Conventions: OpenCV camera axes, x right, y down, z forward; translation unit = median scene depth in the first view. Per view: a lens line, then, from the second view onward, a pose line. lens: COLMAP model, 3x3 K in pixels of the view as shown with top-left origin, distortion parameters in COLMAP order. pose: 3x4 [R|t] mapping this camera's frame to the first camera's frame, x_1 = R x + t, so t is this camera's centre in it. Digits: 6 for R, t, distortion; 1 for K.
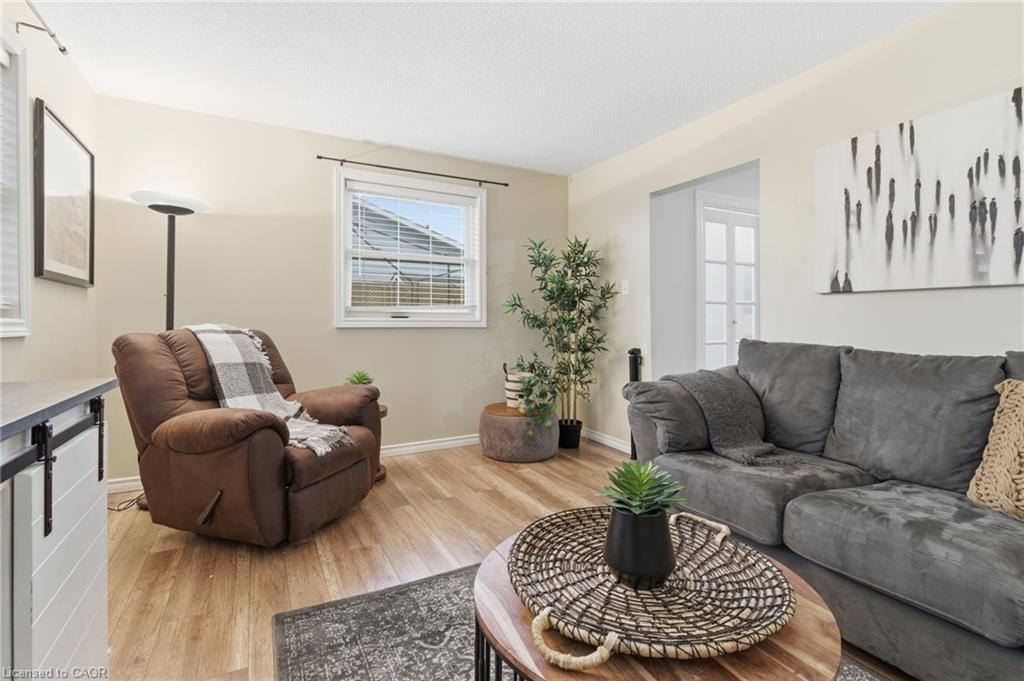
lens RADIAL K [[475.6, 0, 513.7], [0, 475.6, 330.6], [0, 0, 1]] dist [0.003457, -0.000239]
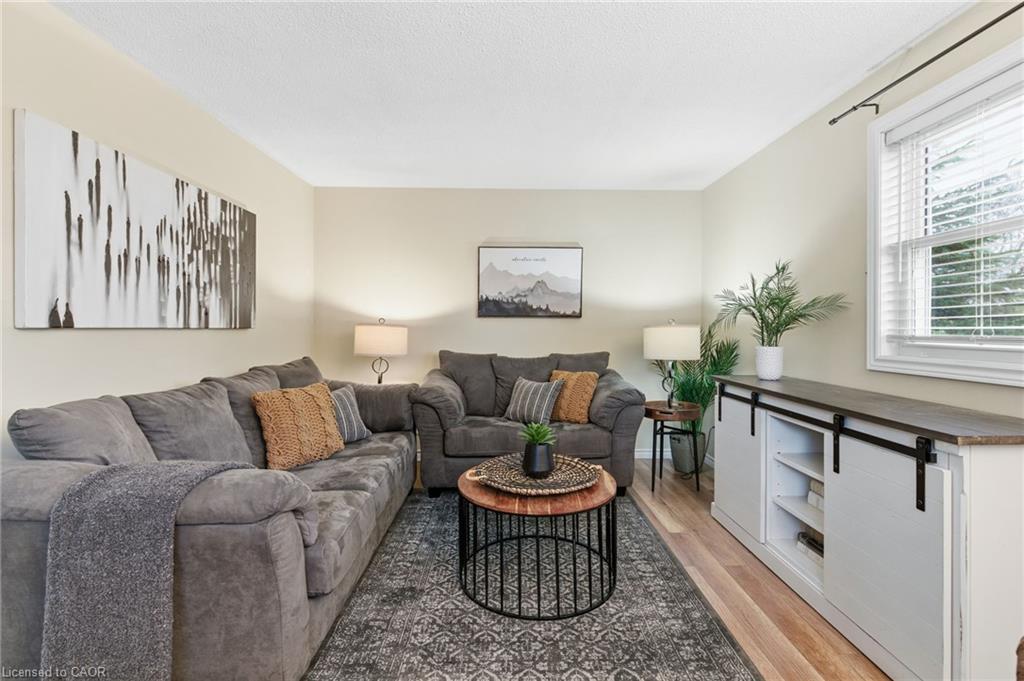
lens RADIAL K [[475.6, 0, 513.7], [0, 475.6, 330.6], [0, 0, 1]] dist [0.003457, -0.000239]
pose [[-0.886497, -0.008324, 0.462659, -0.312498], [0.004825, 0.999618, 0.027231, -0.103269], [-0.462708, 0.026373, -0.886118, 1.477758]]
